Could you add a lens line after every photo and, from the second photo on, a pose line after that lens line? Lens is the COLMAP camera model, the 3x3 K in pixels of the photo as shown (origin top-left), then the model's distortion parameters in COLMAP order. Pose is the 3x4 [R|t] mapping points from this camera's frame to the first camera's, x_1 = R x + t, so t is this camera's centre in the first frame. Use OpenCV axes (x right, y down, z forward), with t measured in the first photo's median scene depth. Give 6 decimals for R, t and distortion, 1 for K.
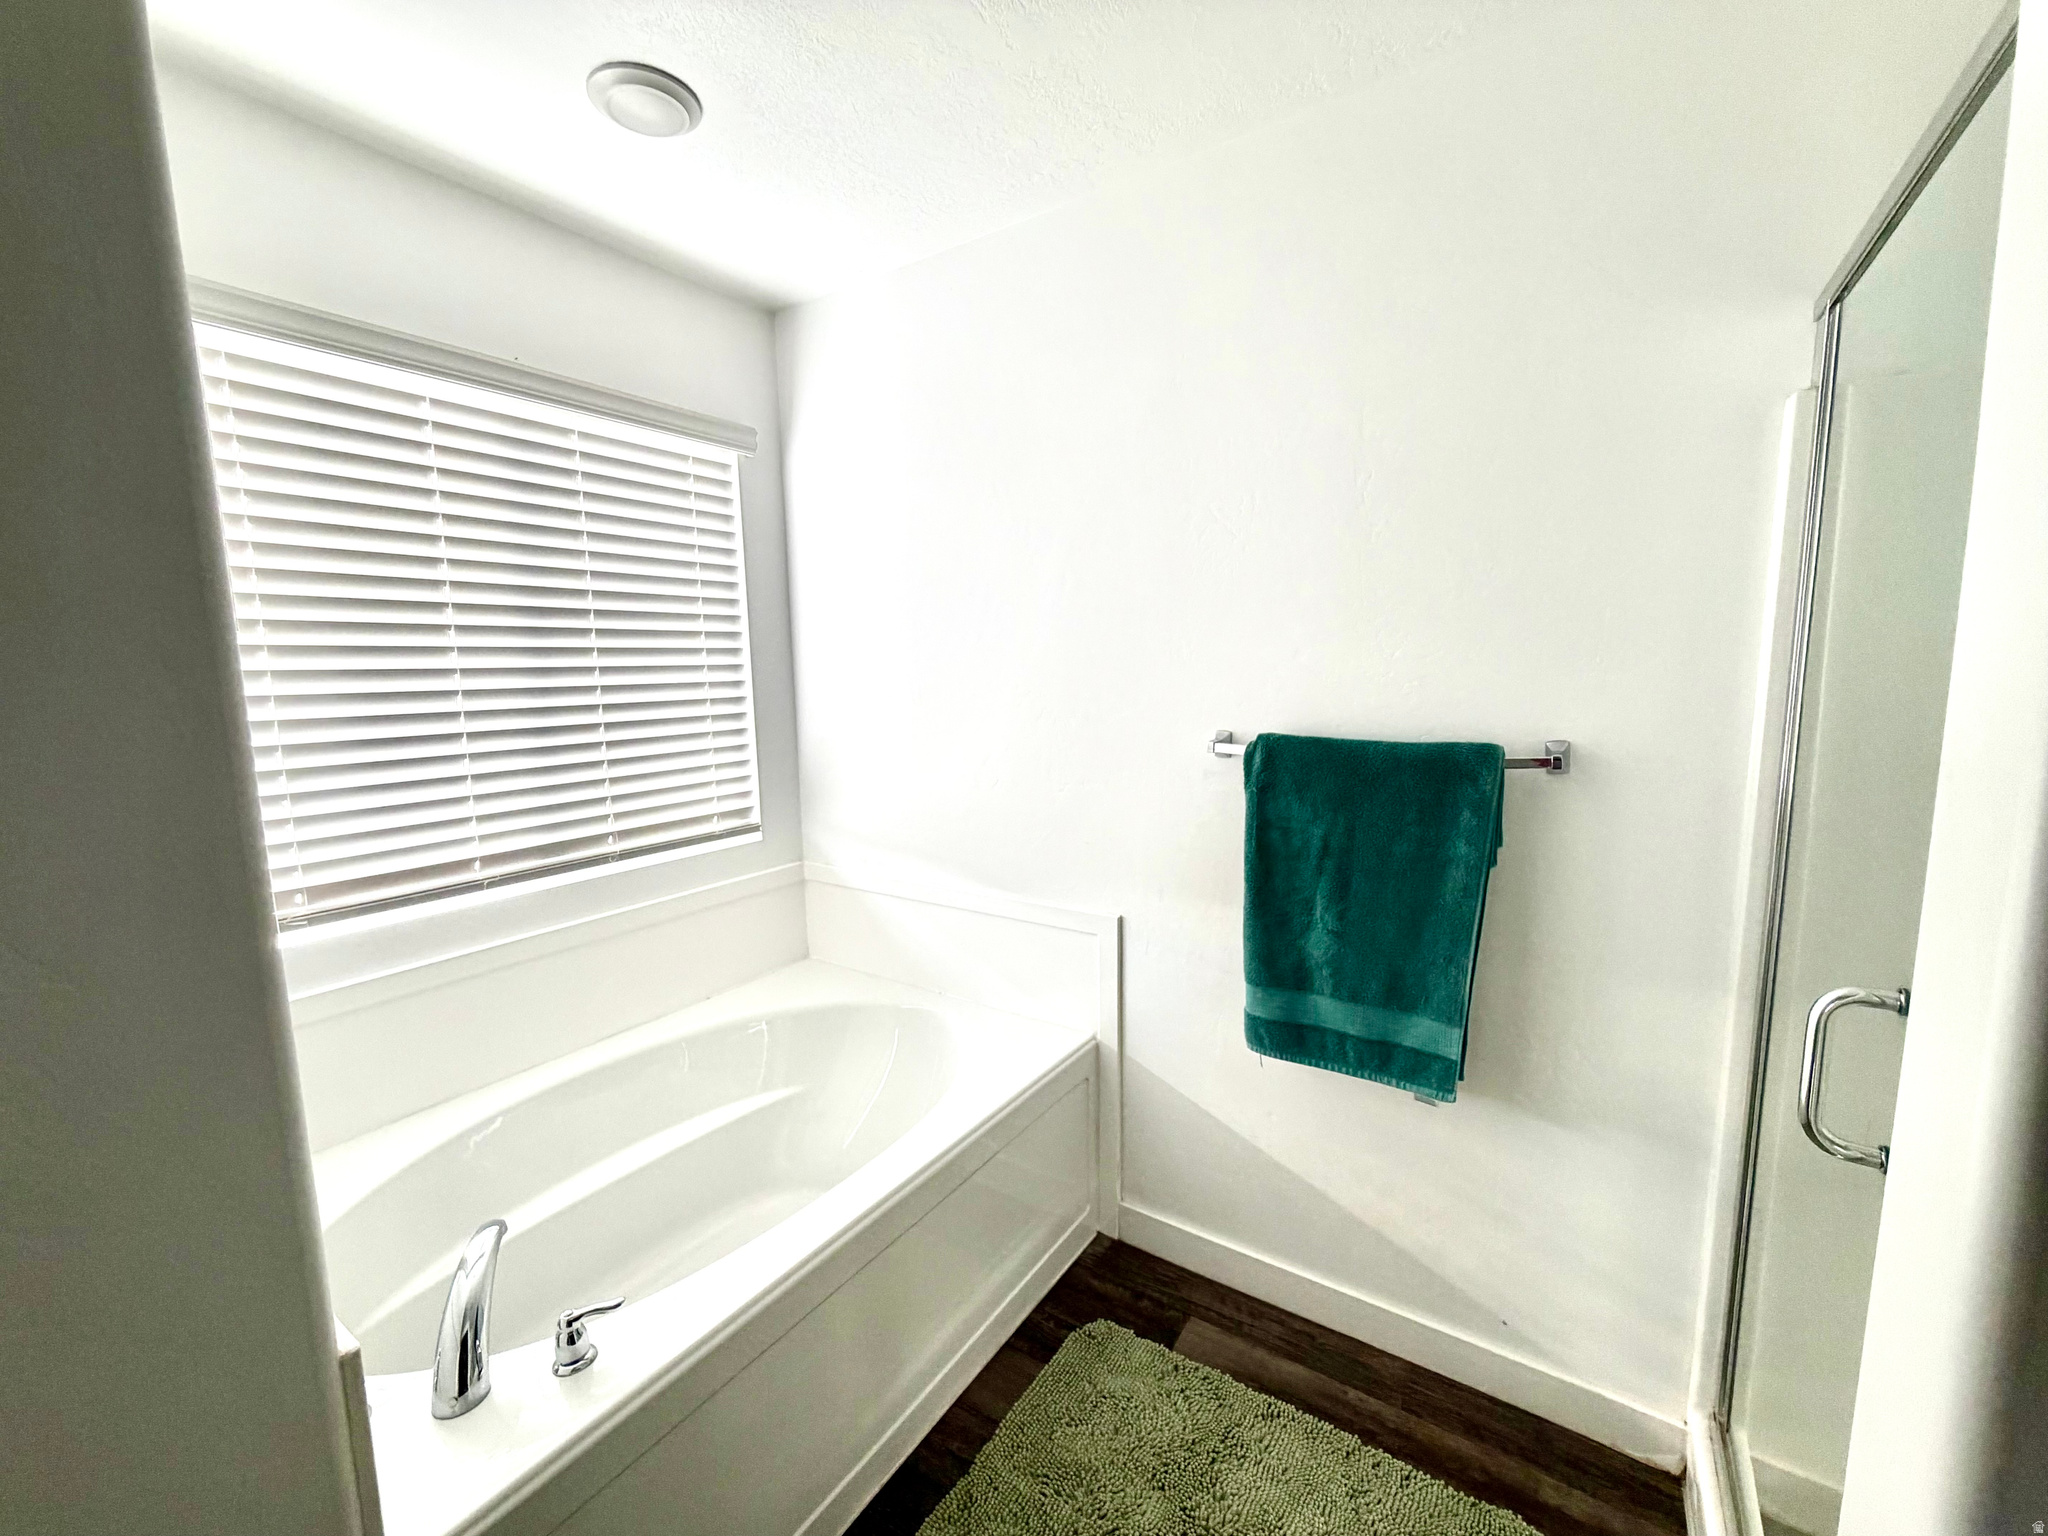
lens RADIAL K [[818.2, 0, 1032.7], [0, 818.2, 766.5], [0, 0, 1]] dist [-0.001884, -0.000076]
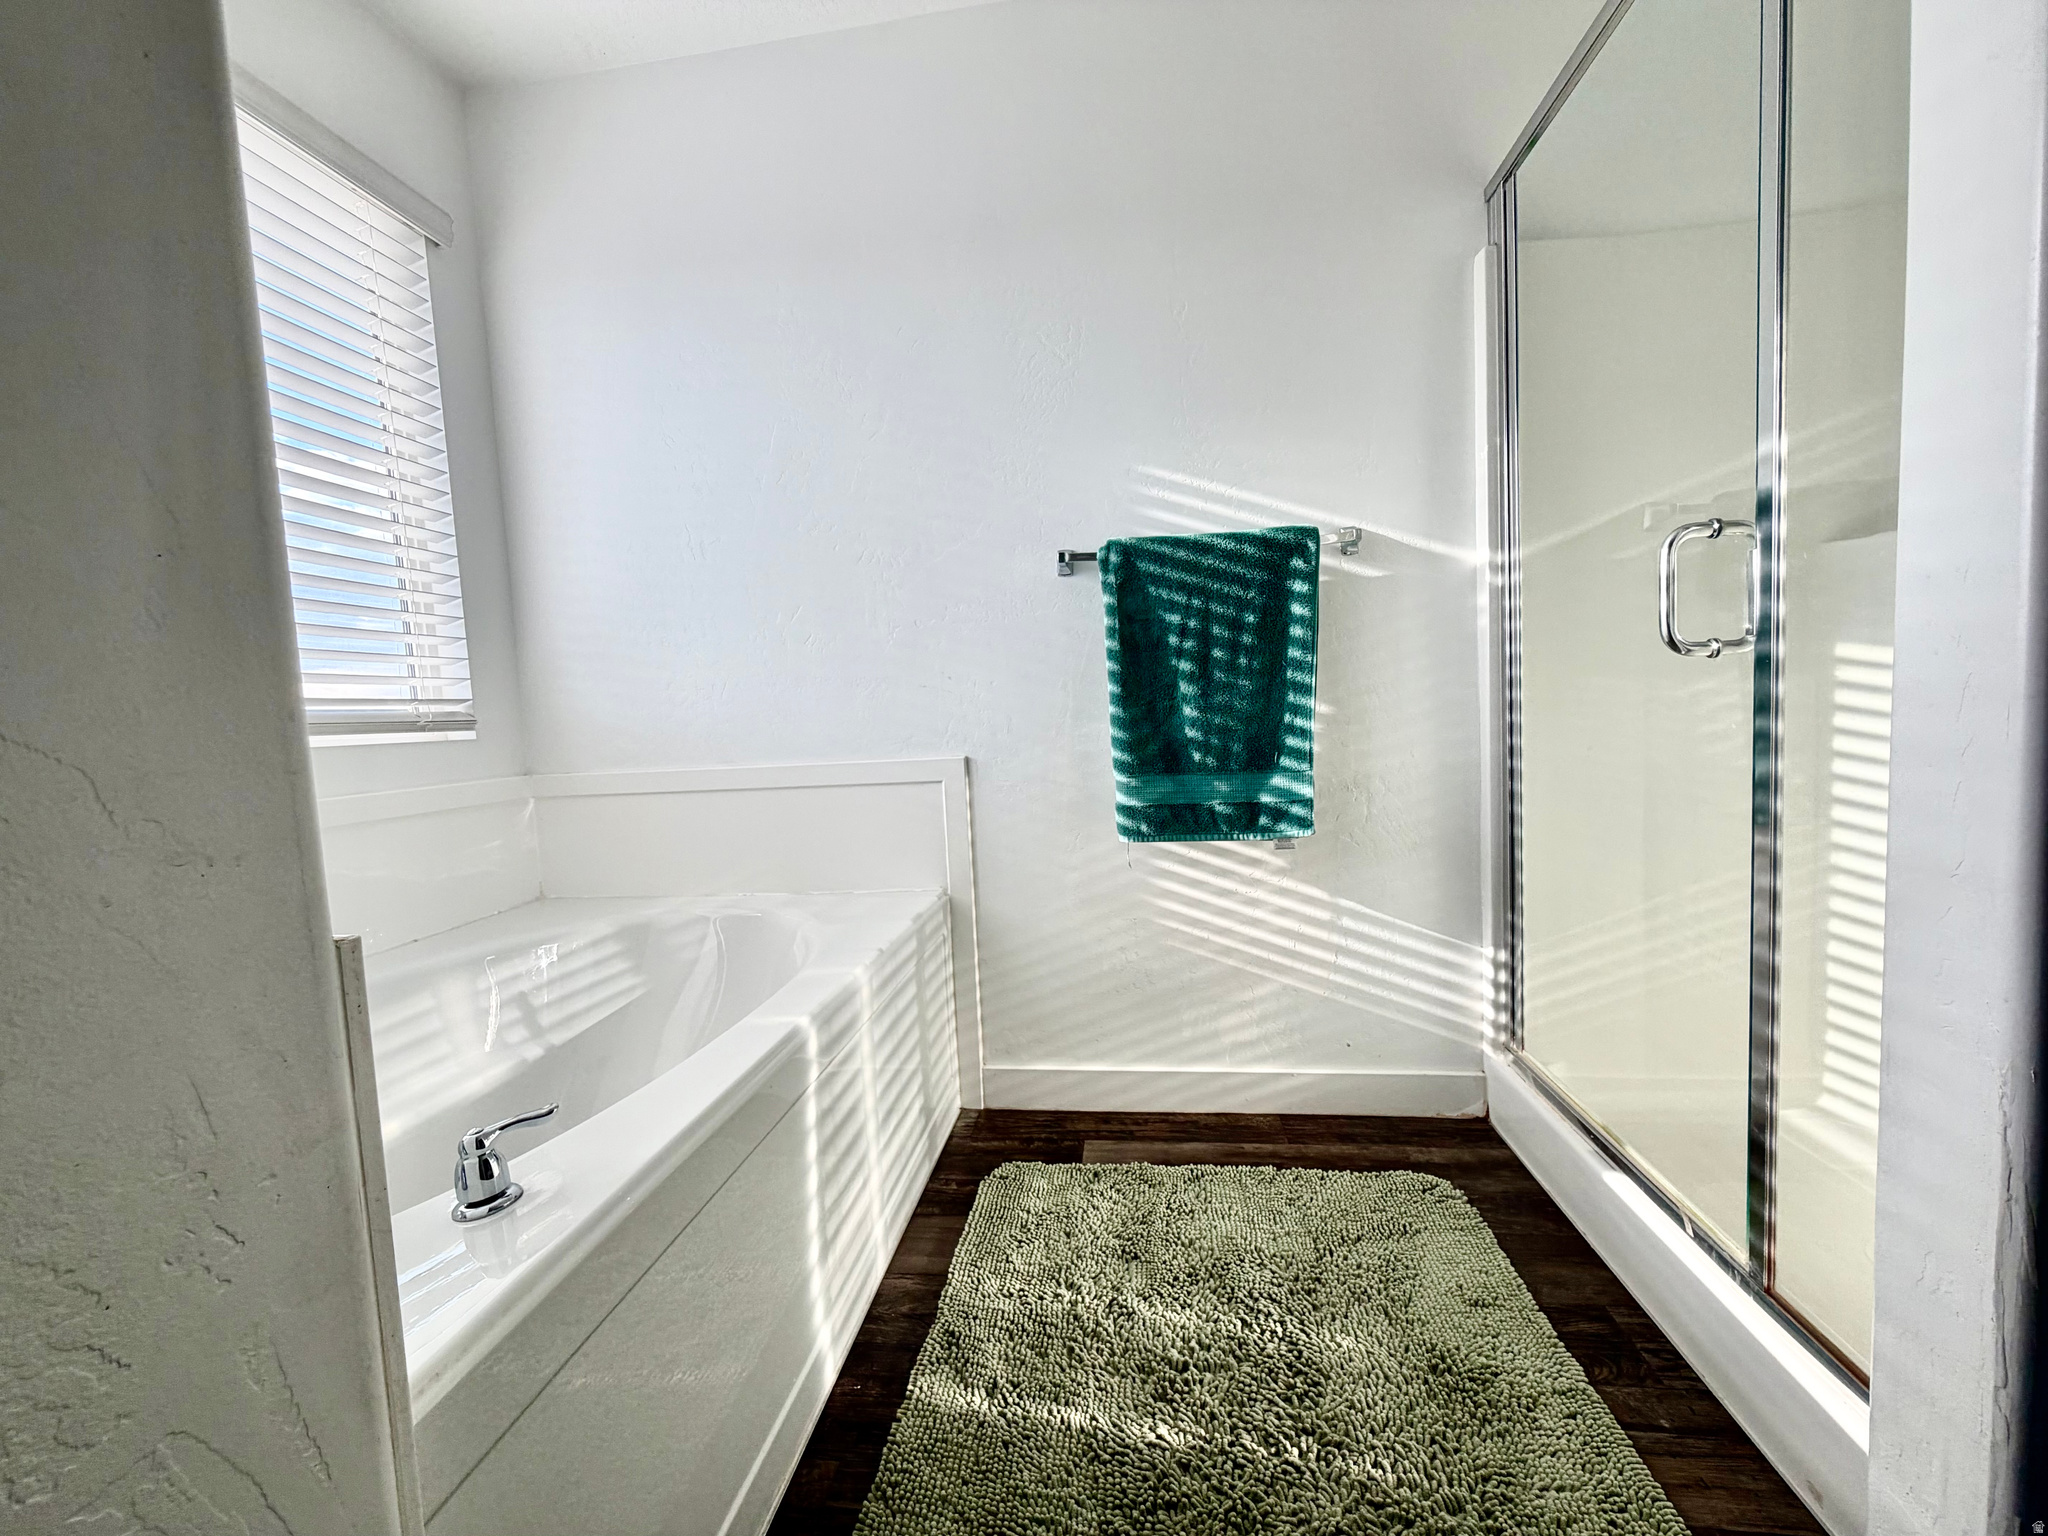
lens RADIAL K [[818.2, 0, 1033.8], [0, 818.2, 768.7], [0, 0, 1]] dist [-0.001884, -0.000076]
pose [[0.898137, -0.058899, 0.435752, -0.302413], [0.089560, 0.994719, -0.050141, 0.314483], [-0.430498, 0.084059, 0.898669, 0.124135]]
